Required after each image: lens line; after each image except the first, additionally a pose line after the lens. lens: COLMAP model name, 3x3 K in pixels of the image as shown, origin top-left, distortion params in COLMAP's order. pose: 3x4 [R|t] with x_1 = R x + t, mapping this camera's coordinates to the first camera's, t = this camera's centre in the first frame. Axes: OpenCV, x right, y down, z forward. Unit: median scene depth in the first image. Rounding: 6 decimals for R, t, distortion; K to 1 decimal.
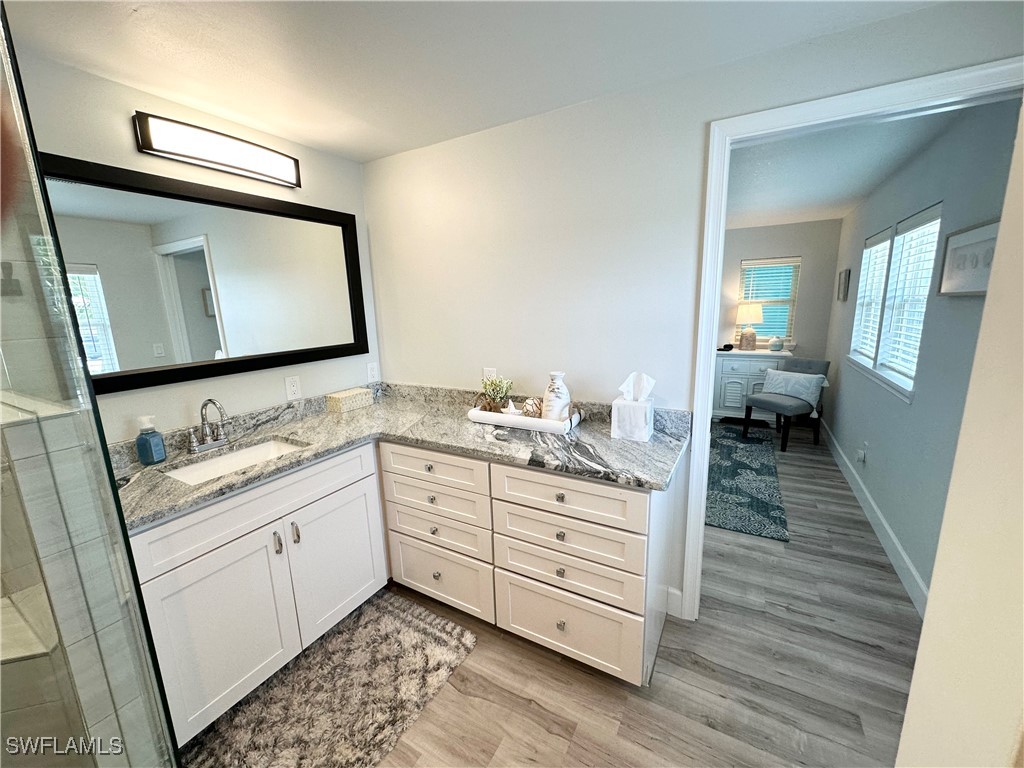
lens RADIAL K [[407.6, 0, 512.8], [0, 407.6, 382.4], [0, 0, 1]] dist [-0.001832, -0.000060]
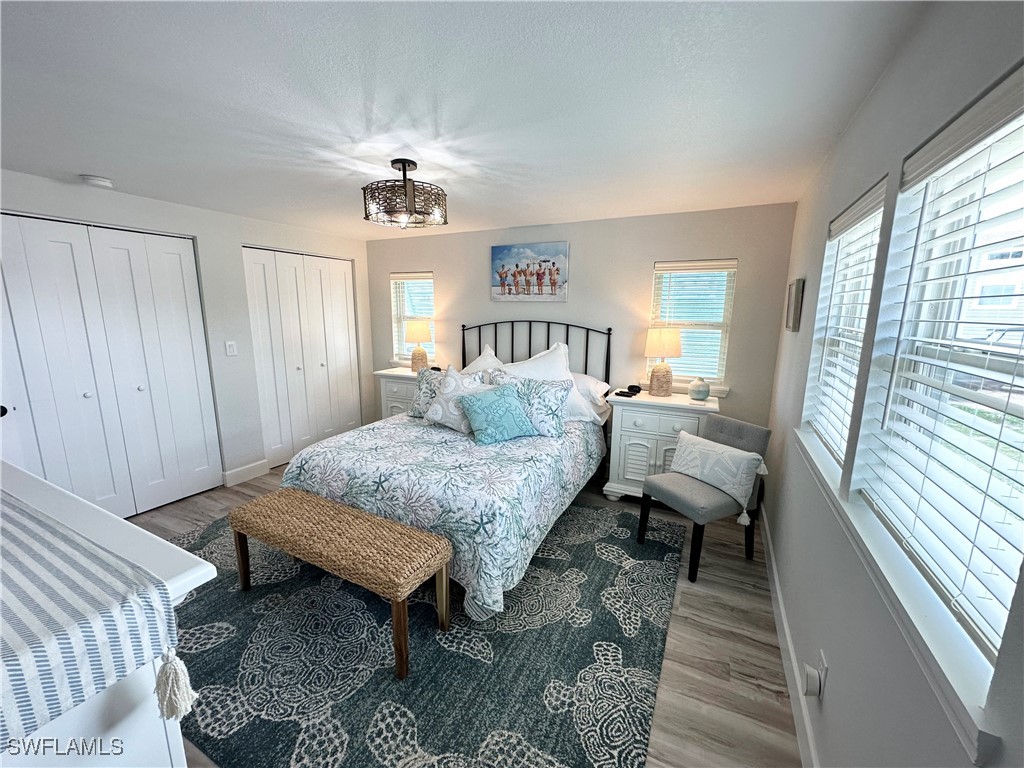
lens RADIAL K [[407.6, 0, 509.7], [0, 407.6, 382.1], [0, 0, 1]] dist [-0.001832, -0.000060]
pose [[0.998551, 0.026432, 0.046868, 0.420528], [-0.025653, 0.999524, -0.017150, -0.118553], [-0.047299, 0.015923, 0.998754, 0.481703]]
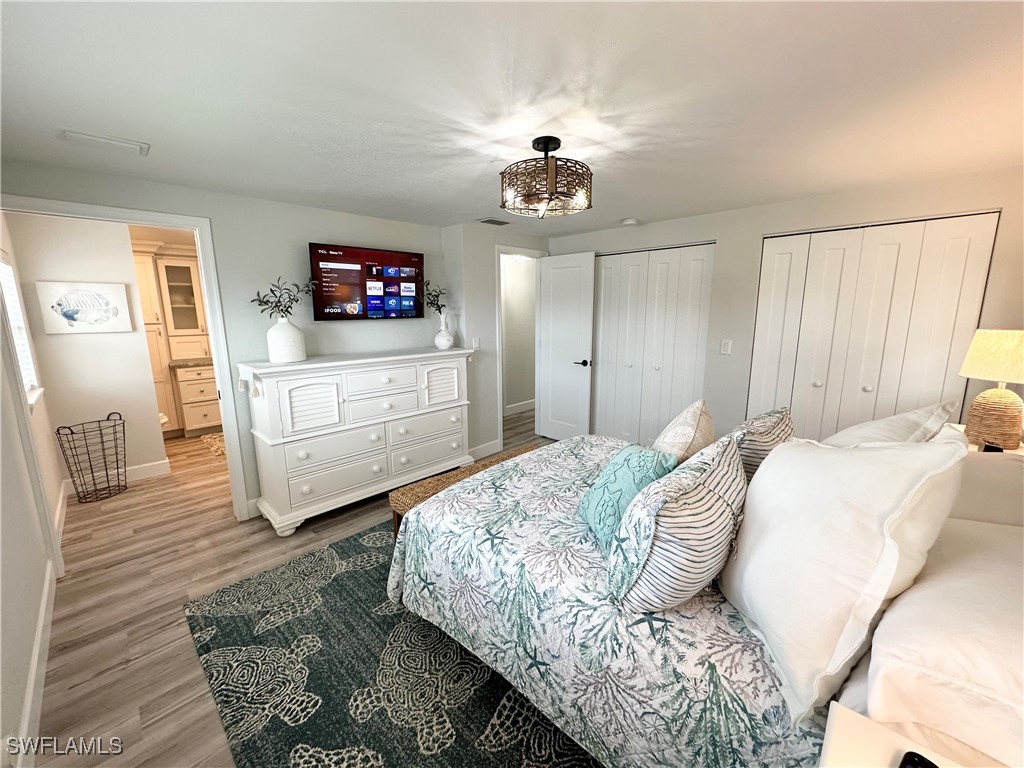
lens RADIAL K [[407.6, 0, 514.6], [0, 407.6, 383.4], [0, 0, 1]] dist [-0.001832, -0.000060]
pose [[-0.250763, 0.201336, -0.946880, 0.881733], [-0.167949, 0.954251, 0.247381, -0.277607], [0.953368, 0.221061, -0.205477, 1.254991]]
